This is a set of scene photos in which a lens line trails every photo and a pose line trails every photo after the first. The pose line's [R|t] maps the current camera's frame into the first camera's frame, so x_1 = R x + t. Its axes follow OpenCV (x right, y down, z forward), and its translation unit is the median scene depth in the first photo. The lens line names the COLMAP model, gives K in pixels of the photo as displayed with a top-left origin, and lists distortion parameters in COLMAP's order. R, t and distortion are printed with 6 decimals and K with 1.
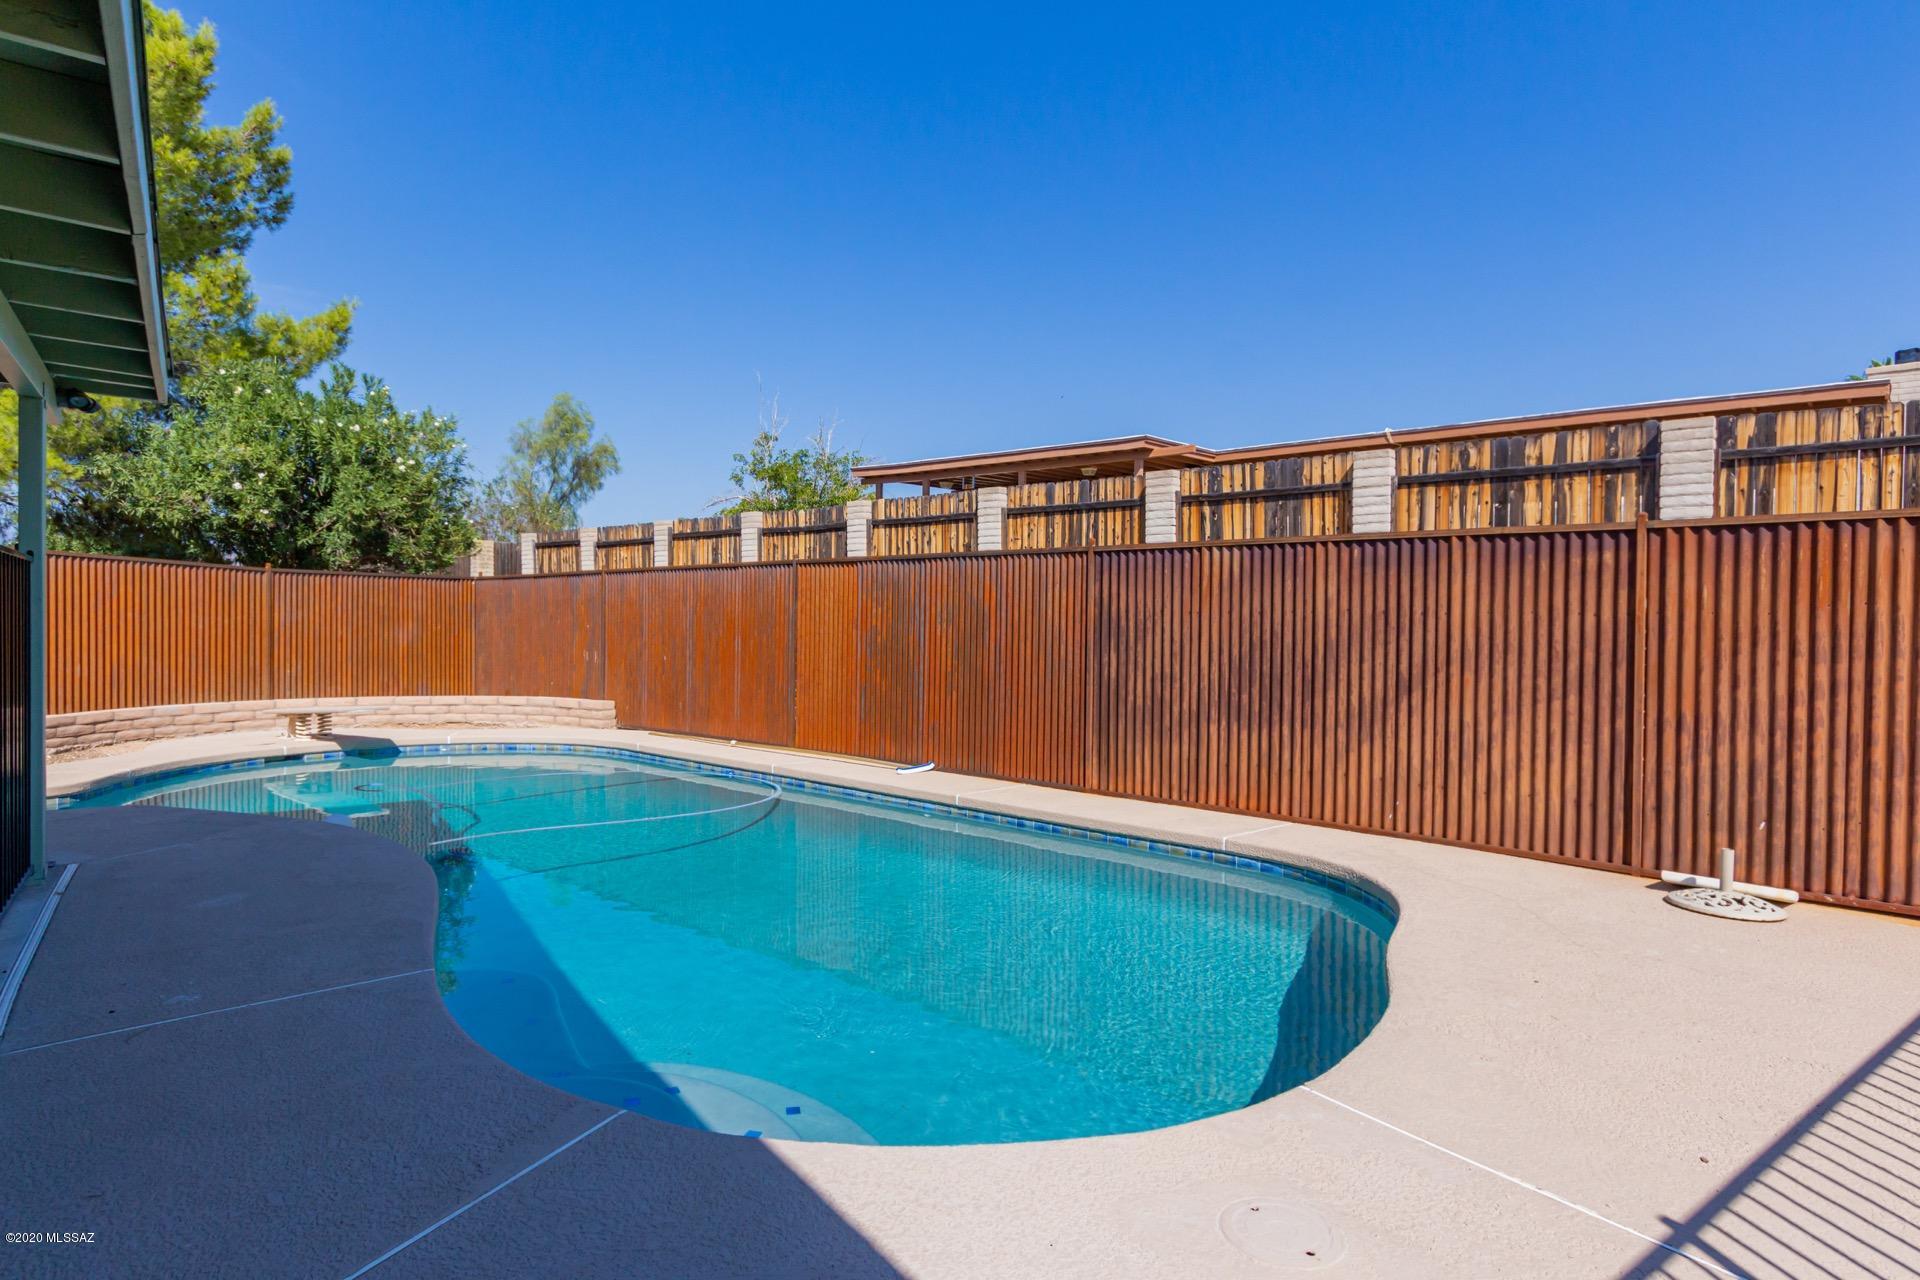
lens RADIAL K [[1028.3, 0, 987.9], [0, 1028.3, 635.8], [0, 0, 1]] dist [-0.000802, -0.000054]
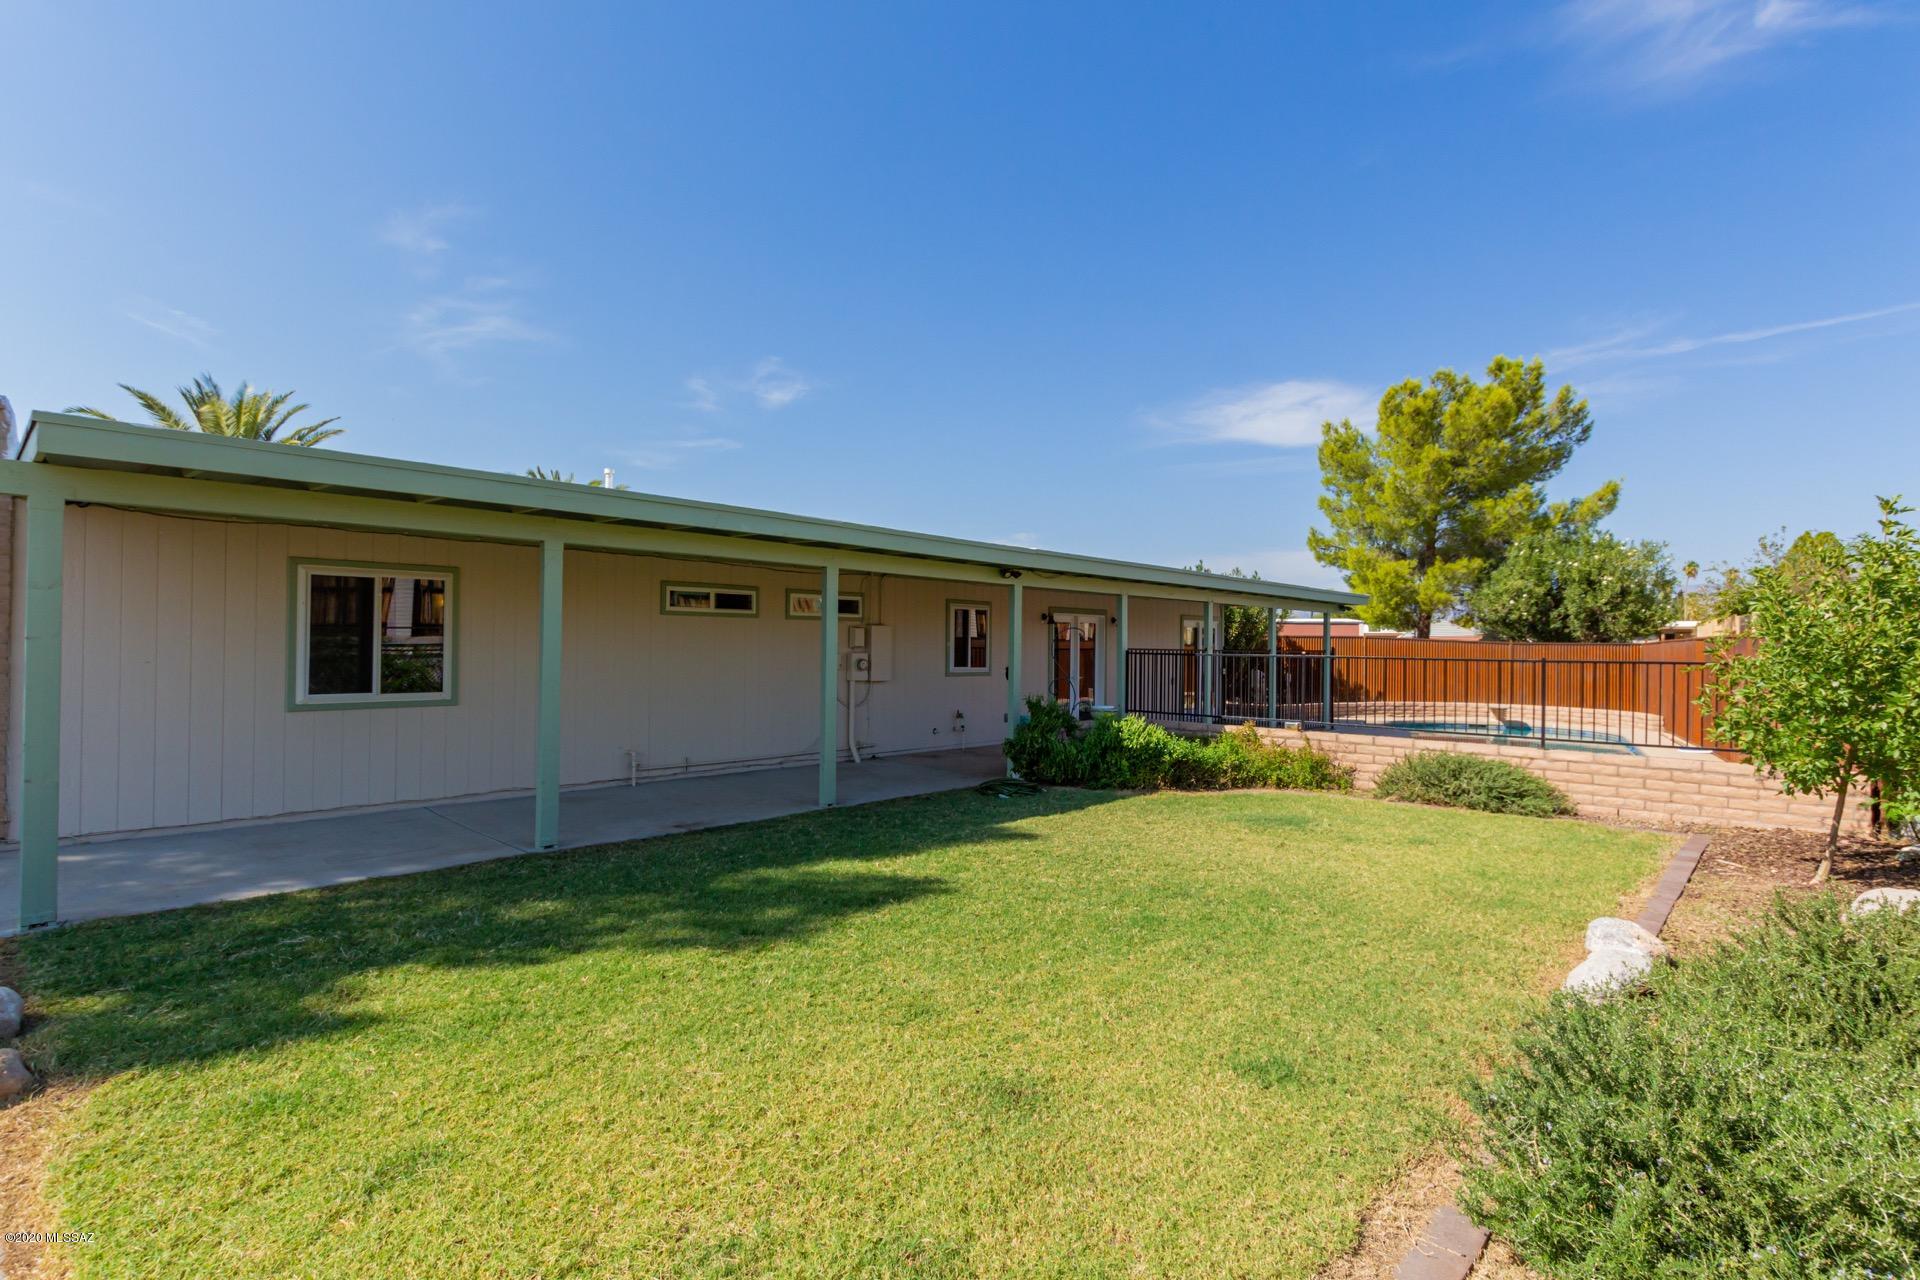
lens RADIAL K [[915.3, 0, 954.3], [0, 915.3, 644.5], [0, 0, 1]] dist [0.012456, -0.000595]
pose [[0.170970, -0.007027, -0.985251, 0.770437], [-0.029138, 0.999501, -0.012184, -0.003754], [0.984845, 0.030792, 0.170680, -0.361250]]
